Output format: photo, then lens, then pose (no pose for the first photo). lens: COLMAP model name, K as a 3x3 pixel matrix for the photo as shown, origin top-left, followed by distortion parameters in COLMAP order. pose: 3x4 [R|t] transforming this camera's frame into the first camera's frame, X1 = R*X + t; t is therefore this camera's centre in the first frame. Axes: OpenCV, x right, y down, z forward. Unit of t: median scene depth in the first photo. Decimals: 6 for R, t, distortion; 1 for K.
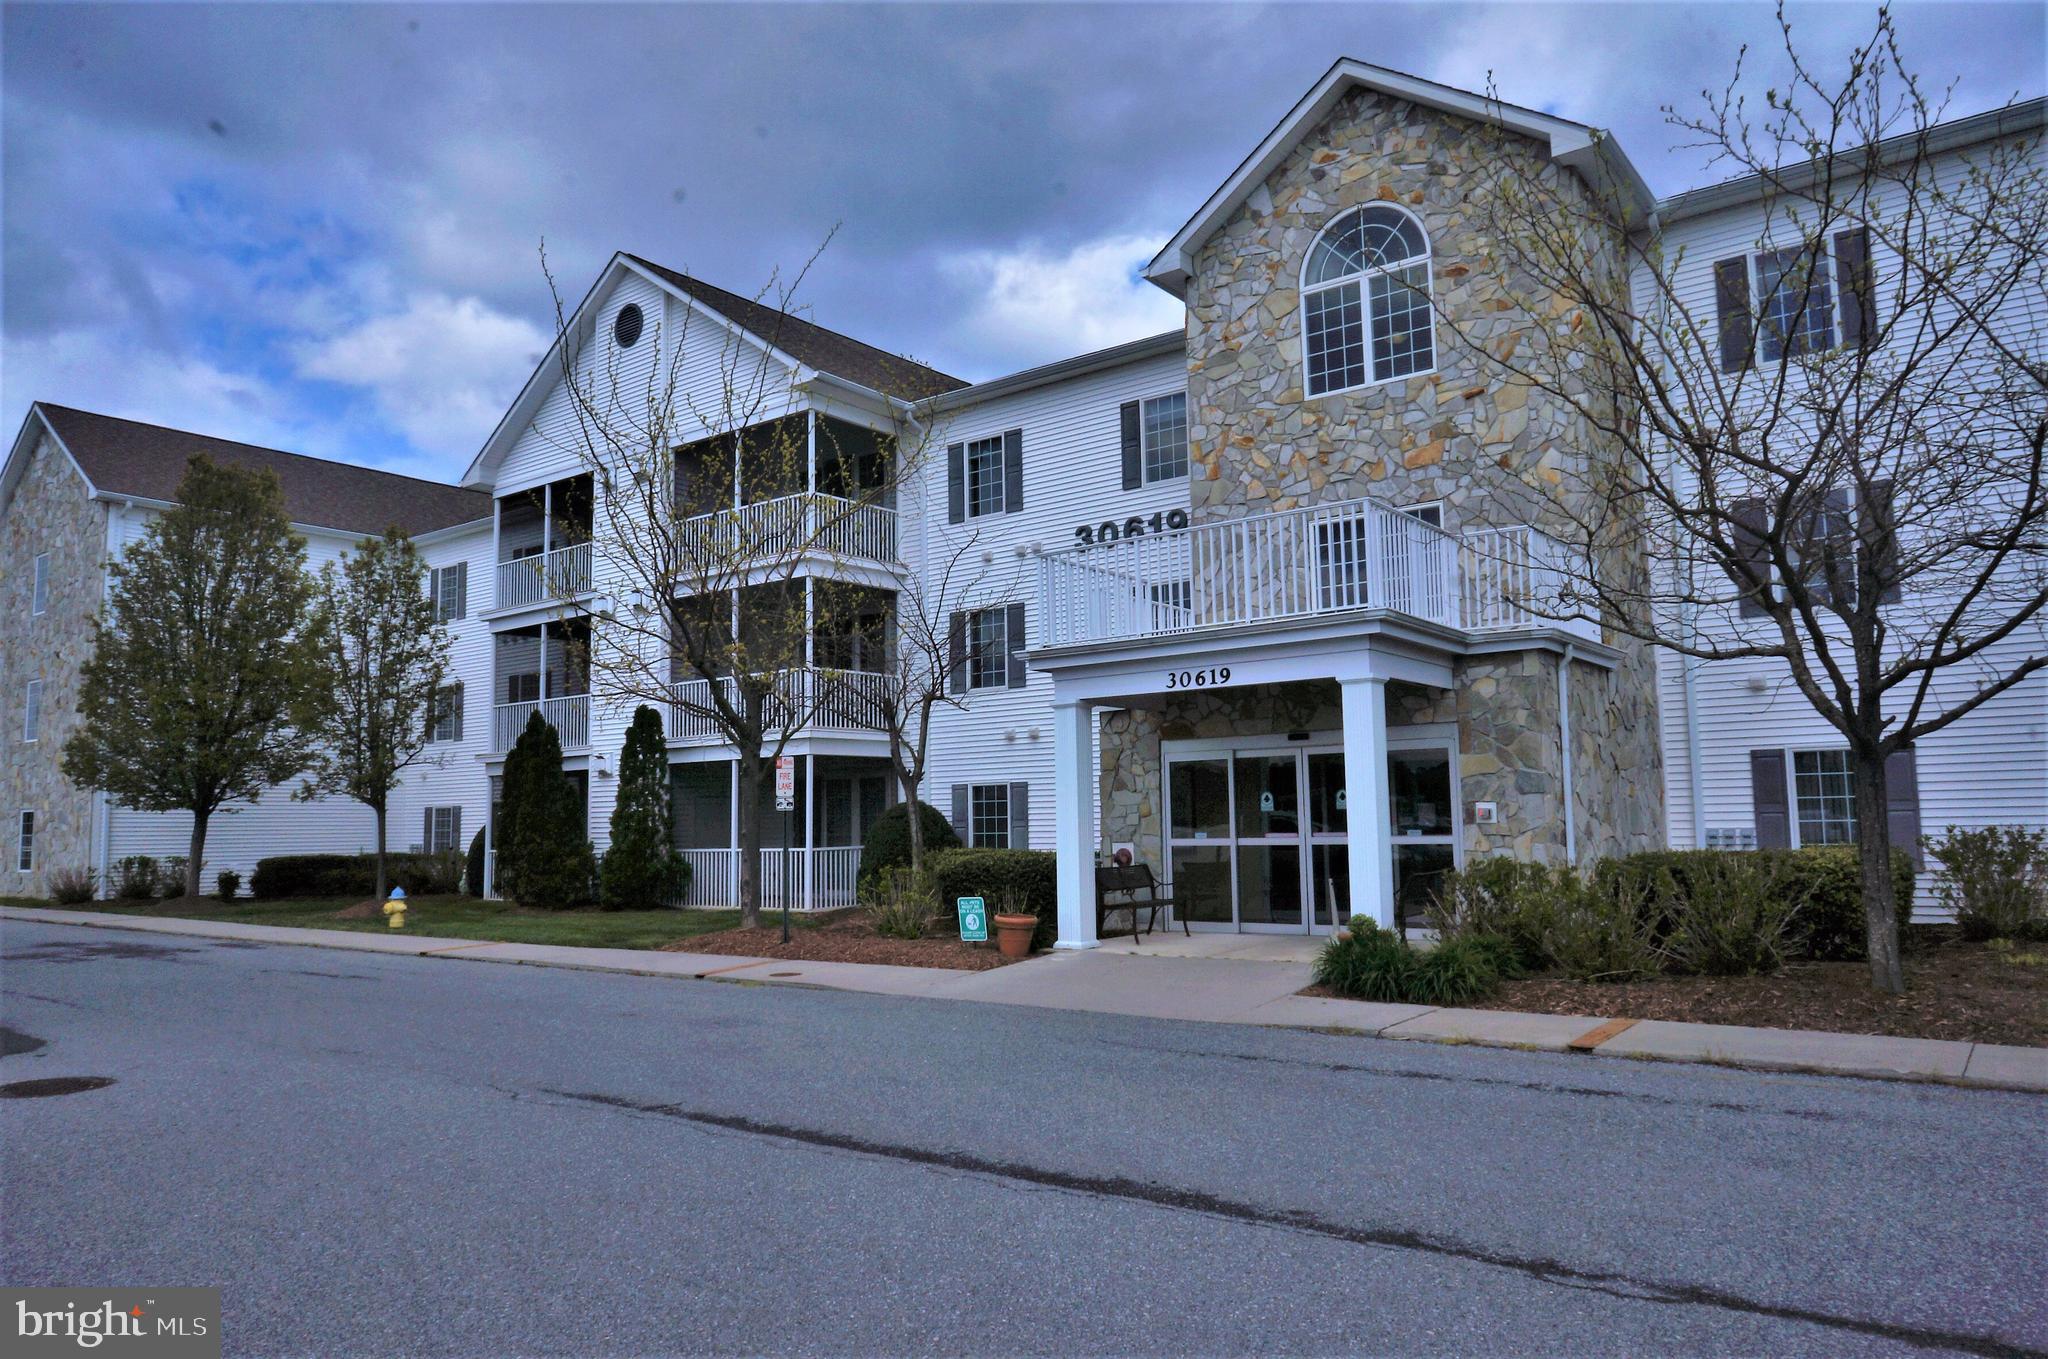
lens RADIAL K [[1397.9, 0, 1024.0], [0, 1397.9, 679.5], [0, 0, 1]] dist [-0.002548, -0.000390]
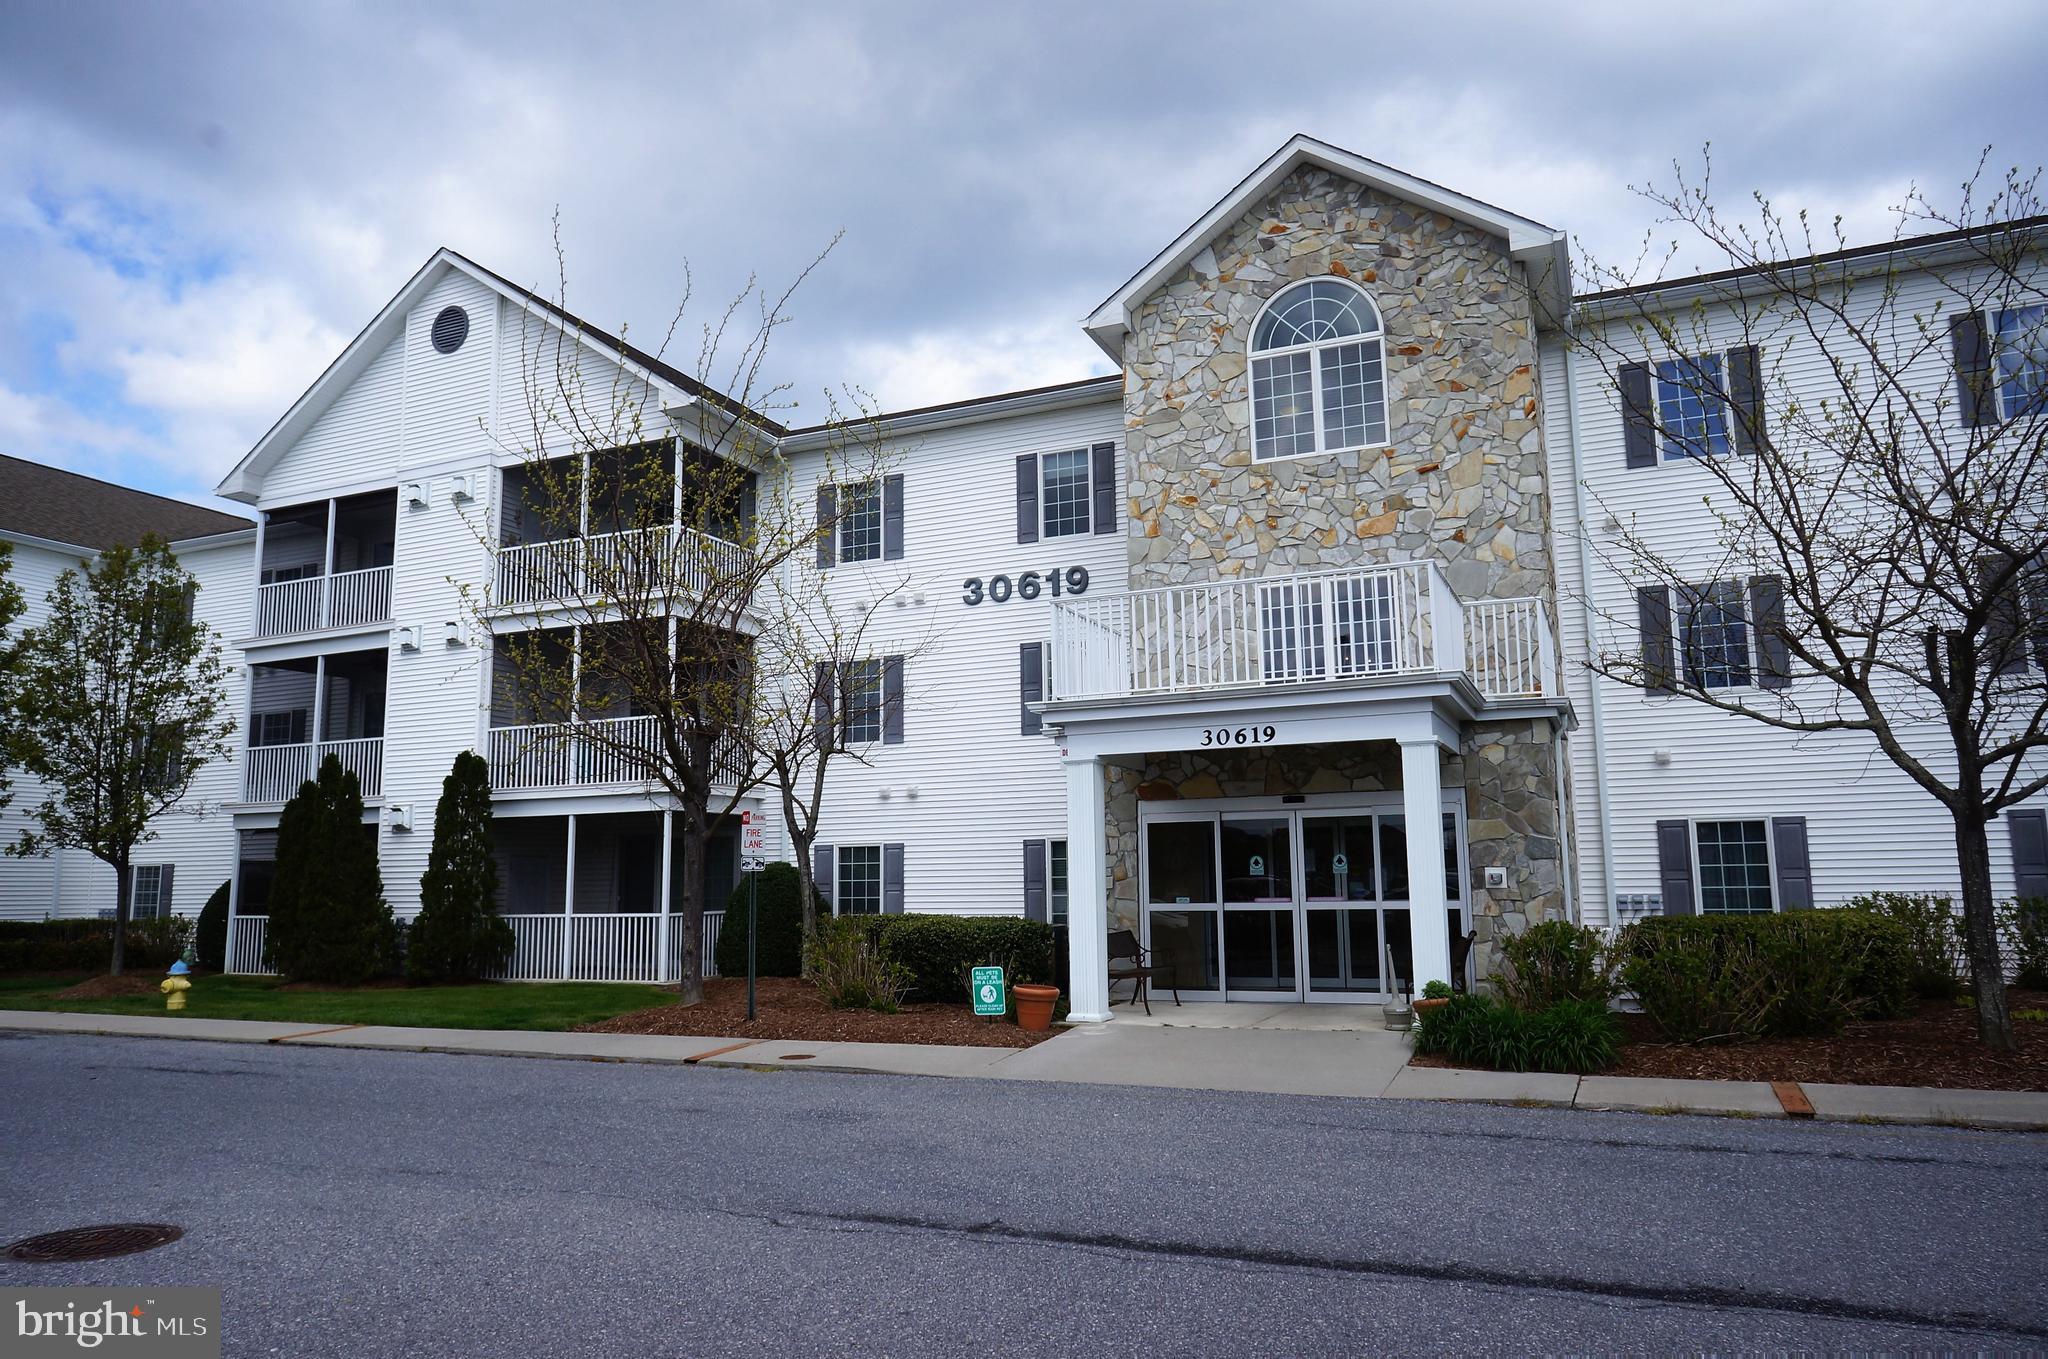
lens RADIAL K [[1397.9, 0, 1024.0], [0, 1397.9, 679.5], [0, 0, 1]] dist [-0.002548, -0.000390]
pose [[0.971113, 0.039088, 0.235396, -0.187071], [-0.028176, 0.998374, -0.049543, 0.008976], [-0.236950, 0.041479, 0.970636, 0.071109]]
